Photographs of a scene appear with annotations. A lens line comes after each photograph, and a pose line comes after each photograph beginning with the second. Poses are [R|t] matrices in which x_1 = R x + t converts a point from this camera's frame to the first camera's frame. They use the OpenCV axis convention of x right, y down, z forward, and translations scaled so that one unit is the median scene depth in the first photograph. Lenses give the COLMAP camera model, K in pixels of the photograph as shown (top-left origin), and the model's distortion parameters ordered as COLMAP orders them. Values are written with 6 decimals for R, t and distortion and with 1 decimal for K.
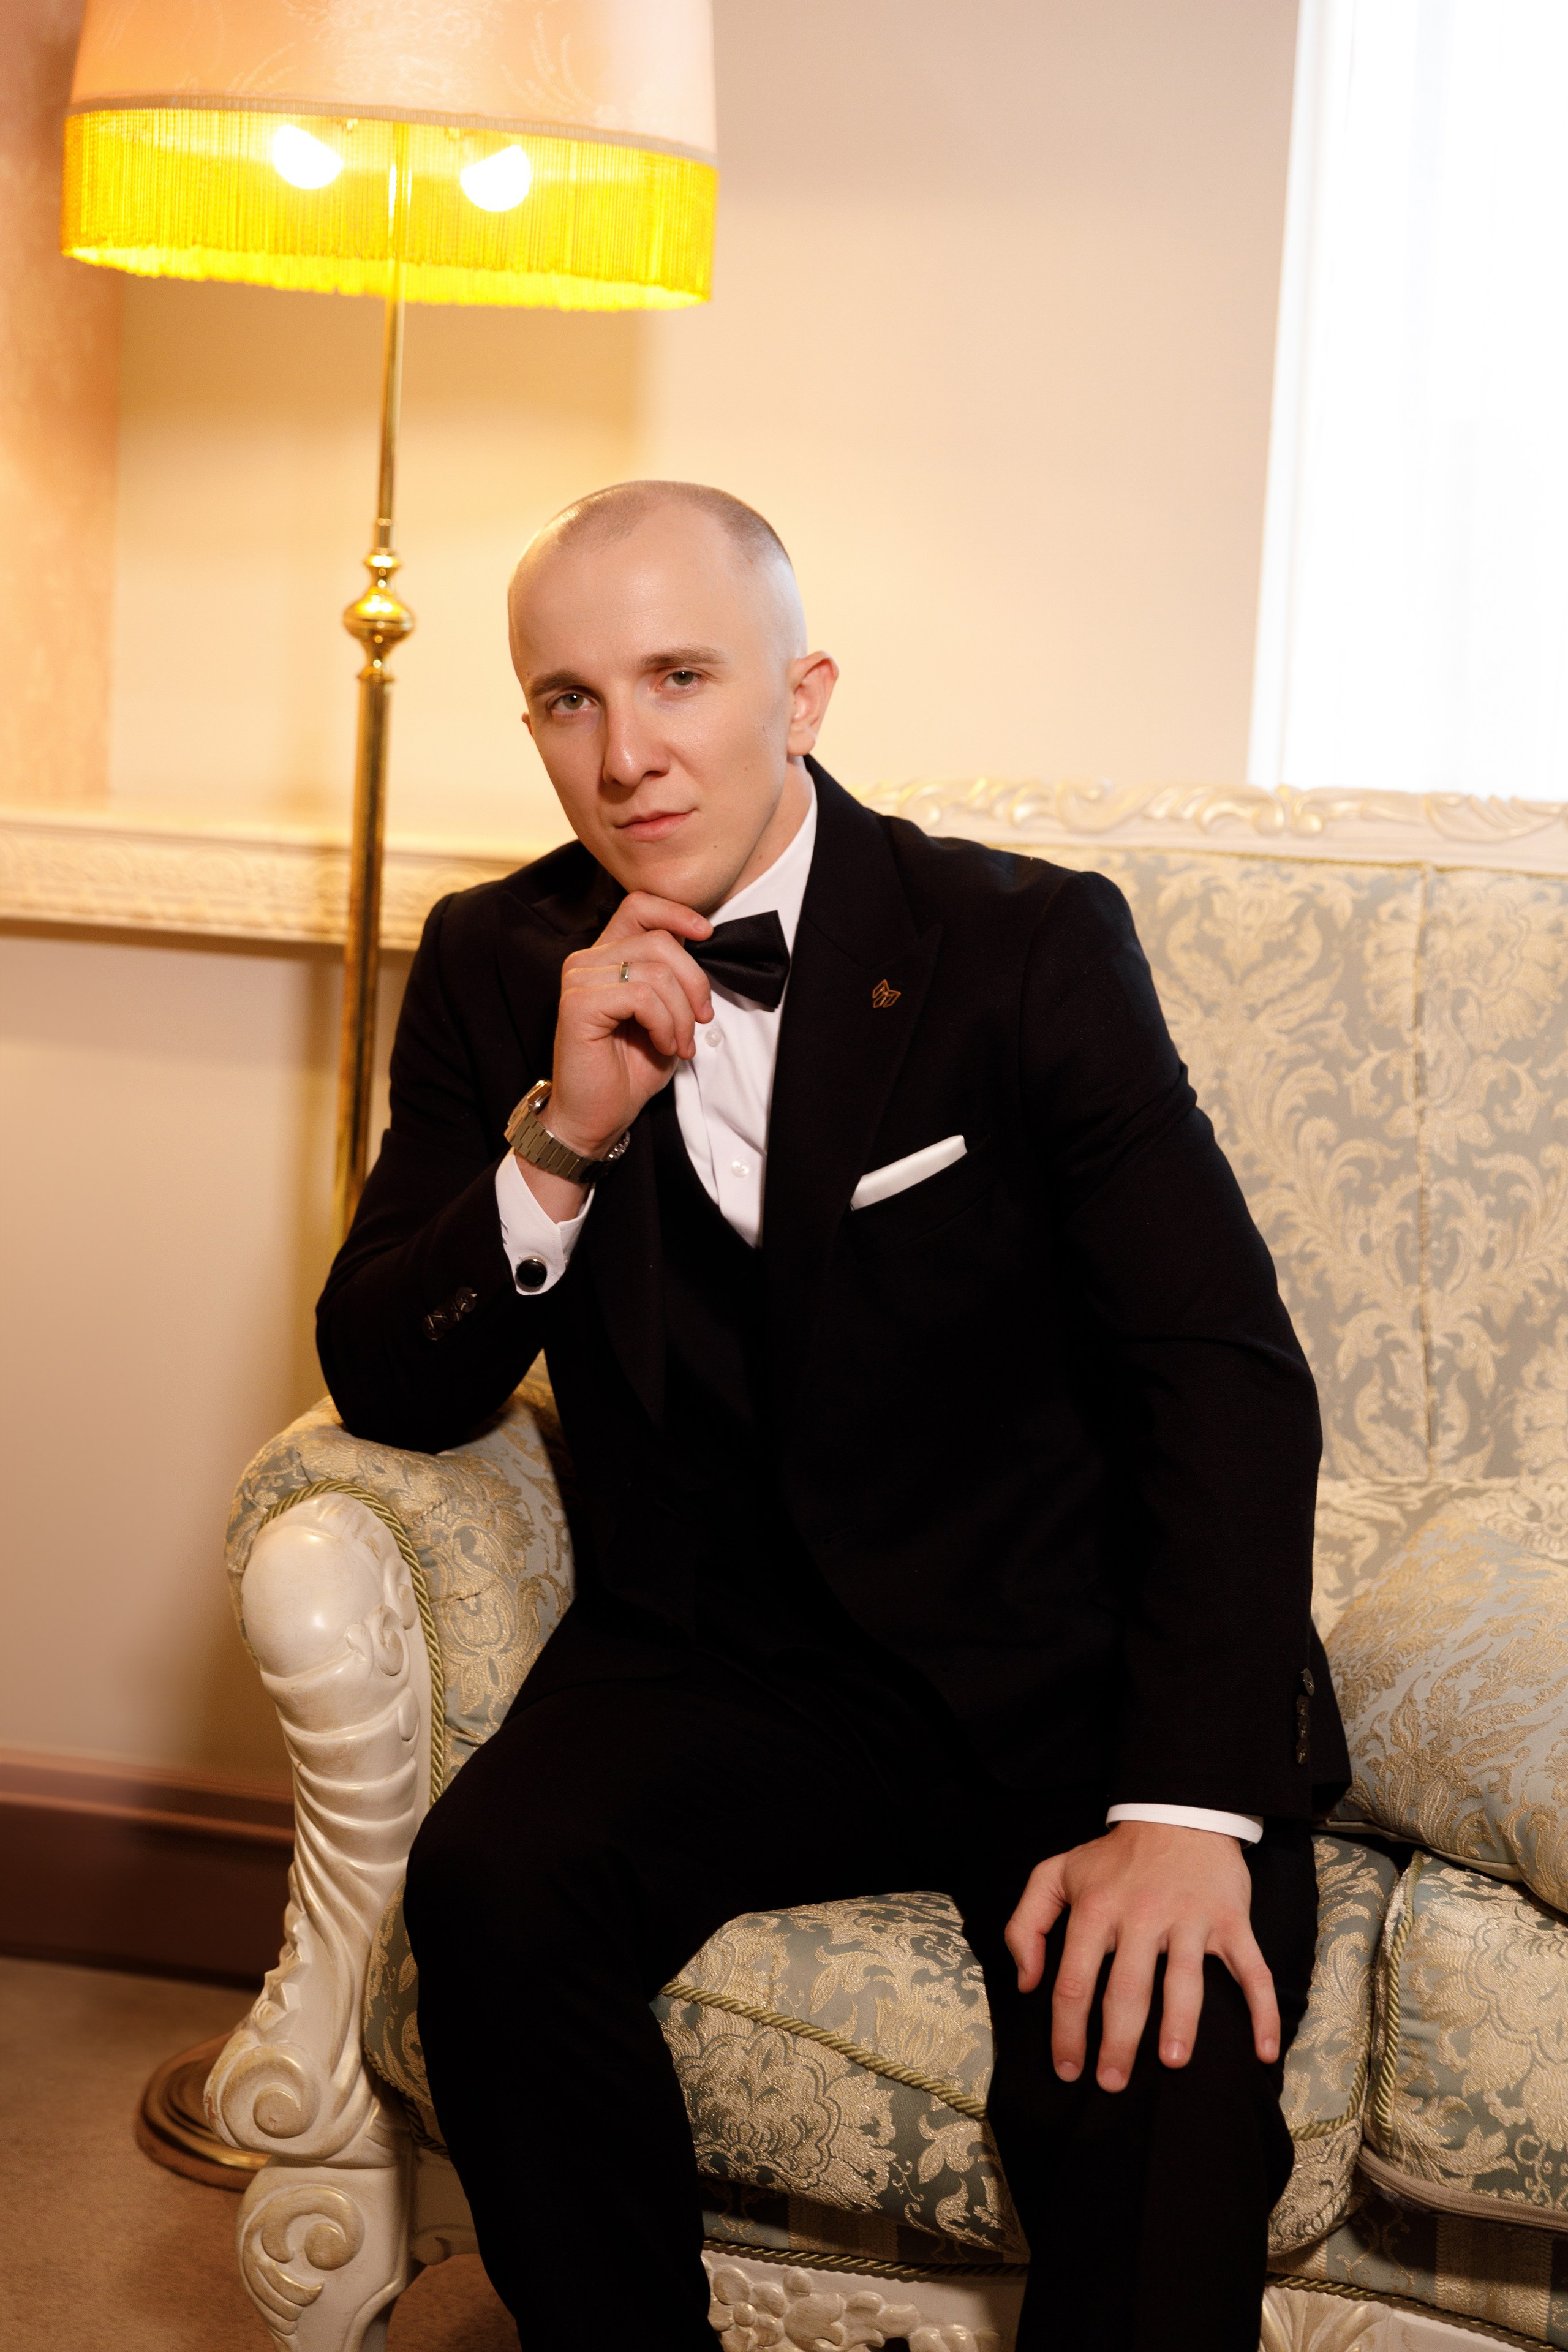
lens RADIAL K [[4132.1, 0, 772.7], [0, 4132.1, 1165.9], [0, 0, 1]] dist [-0.003523, -0.030360]
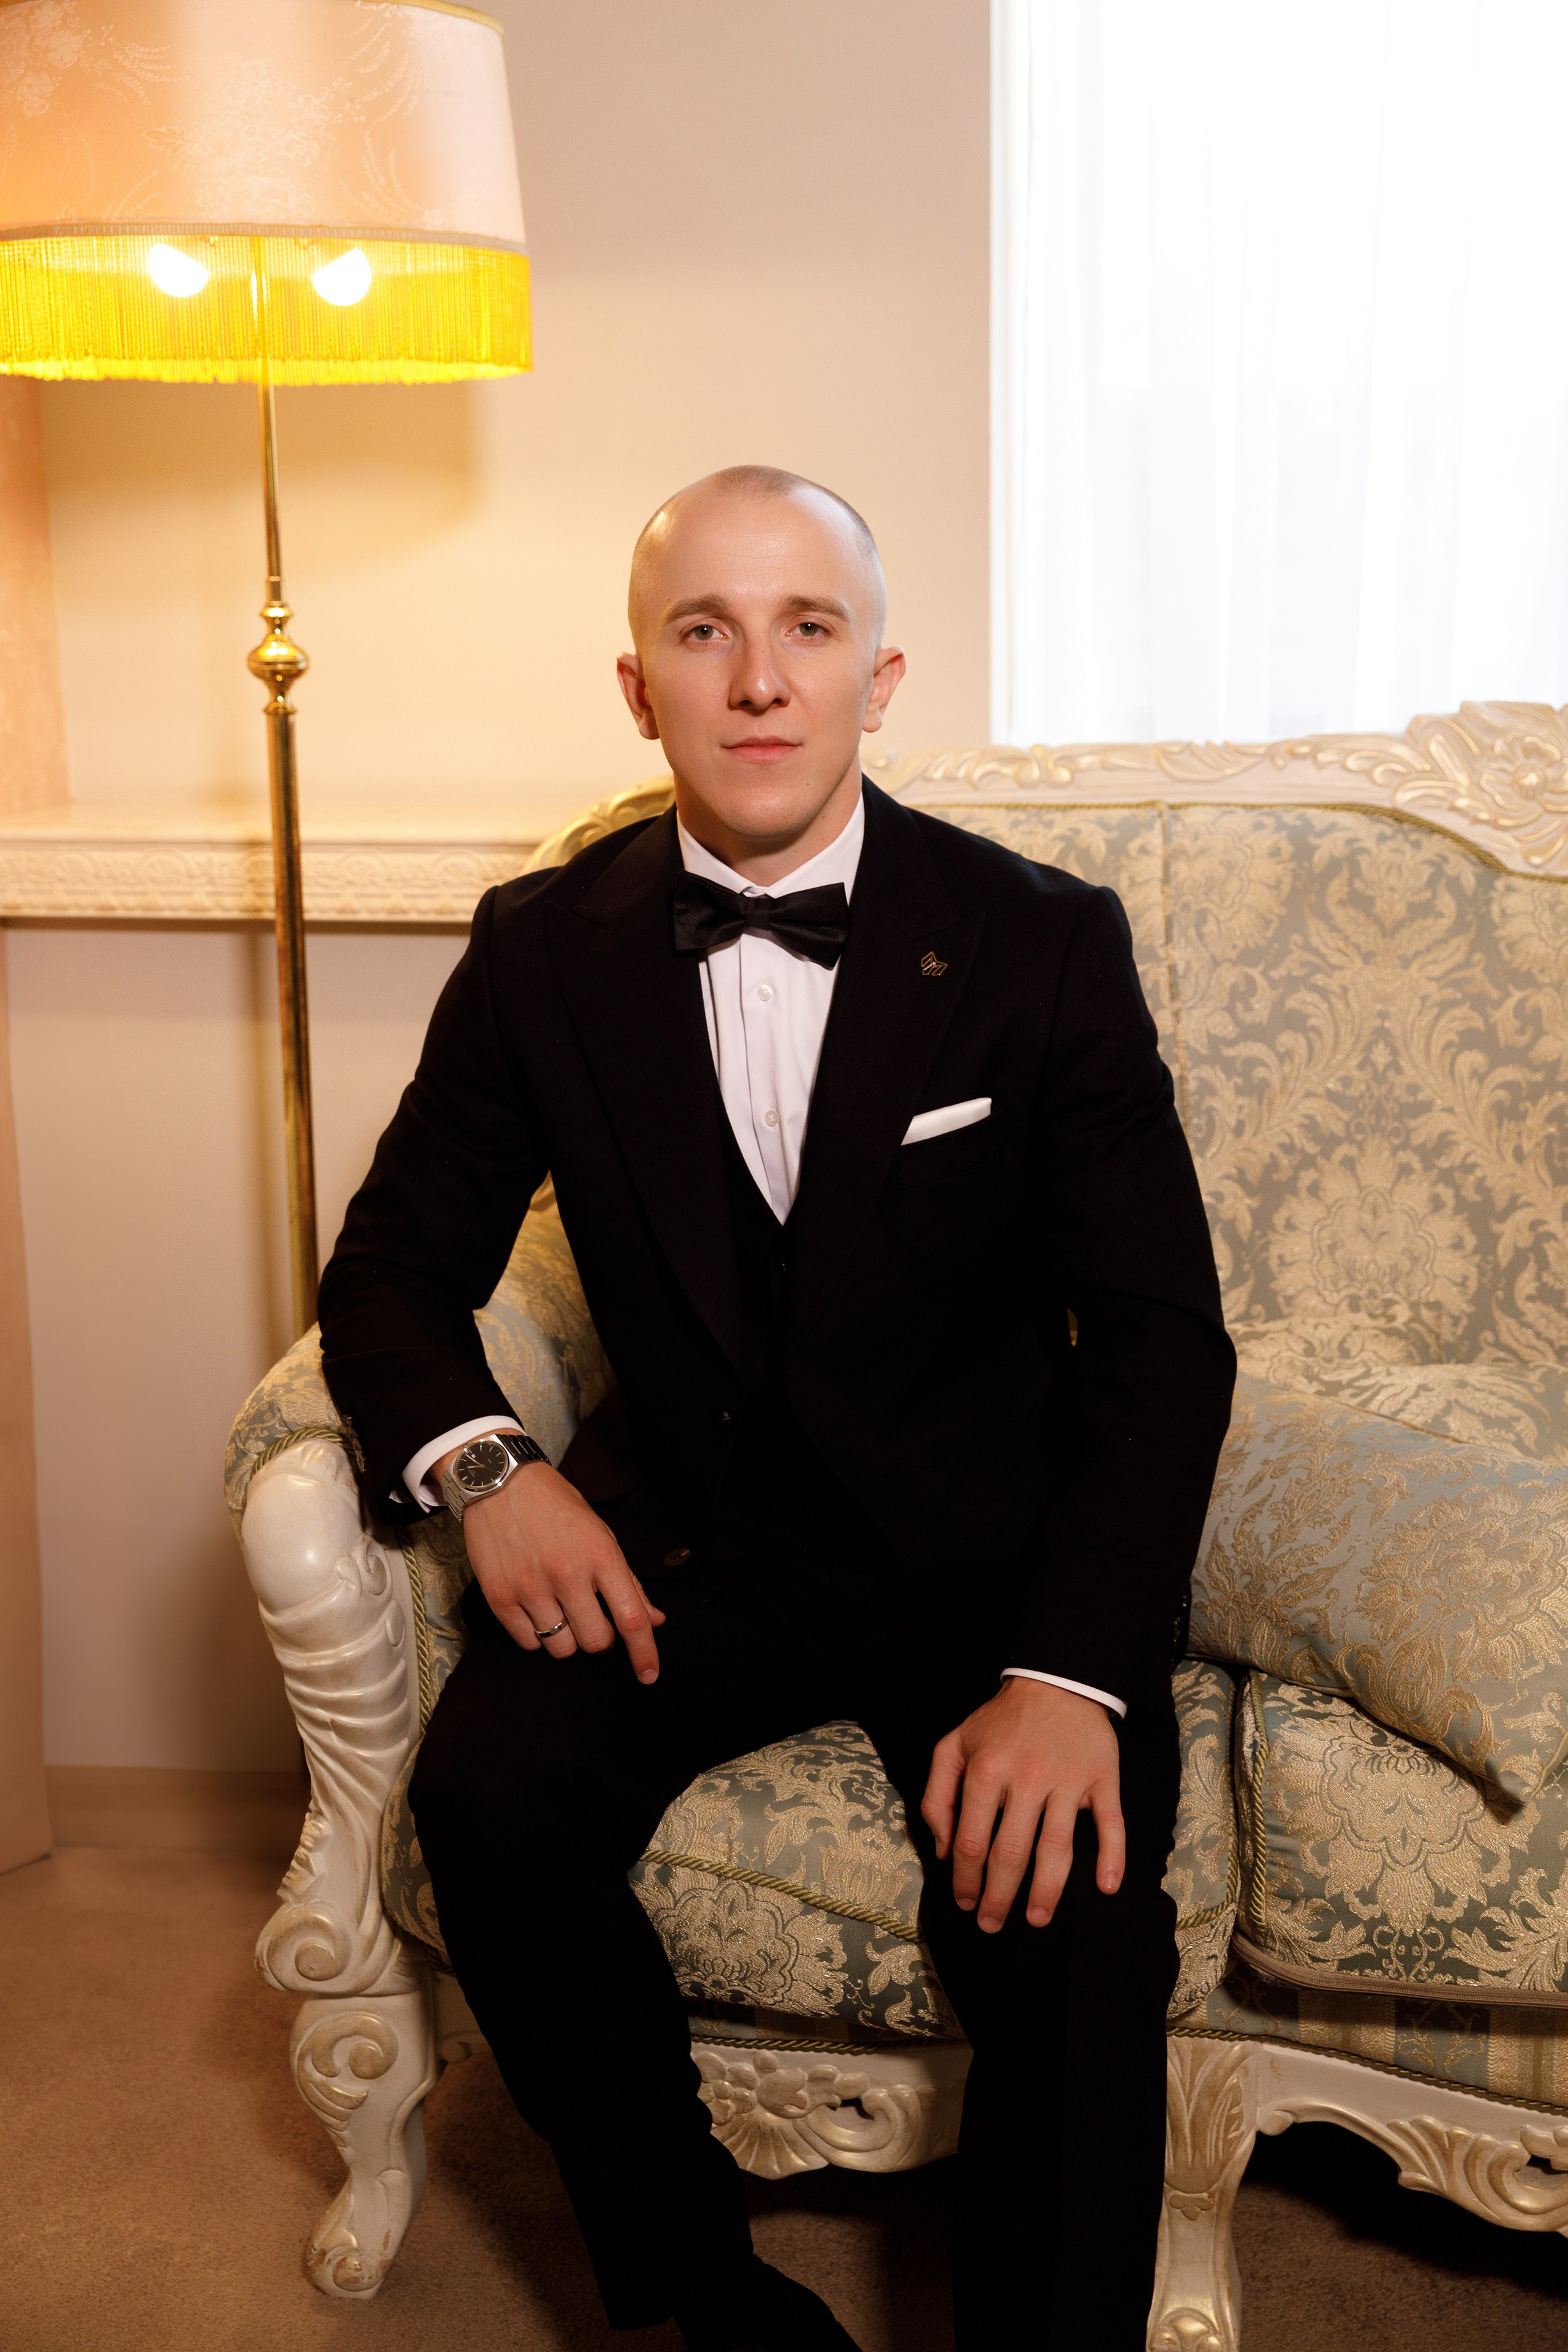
lens RADIAL K [[2792.7, 0, 784.0], [0, 2792.7, 1176.0], [0, 0, 1]] dist [0.007306, -0.040139]
pose [[0.994065, -0.086544, 0.065914, -0.019163], [0.080136, 0.992311, 0.094329, -0.059405], [-0.073571, -0.088487, 0.993357, 0.209222]]
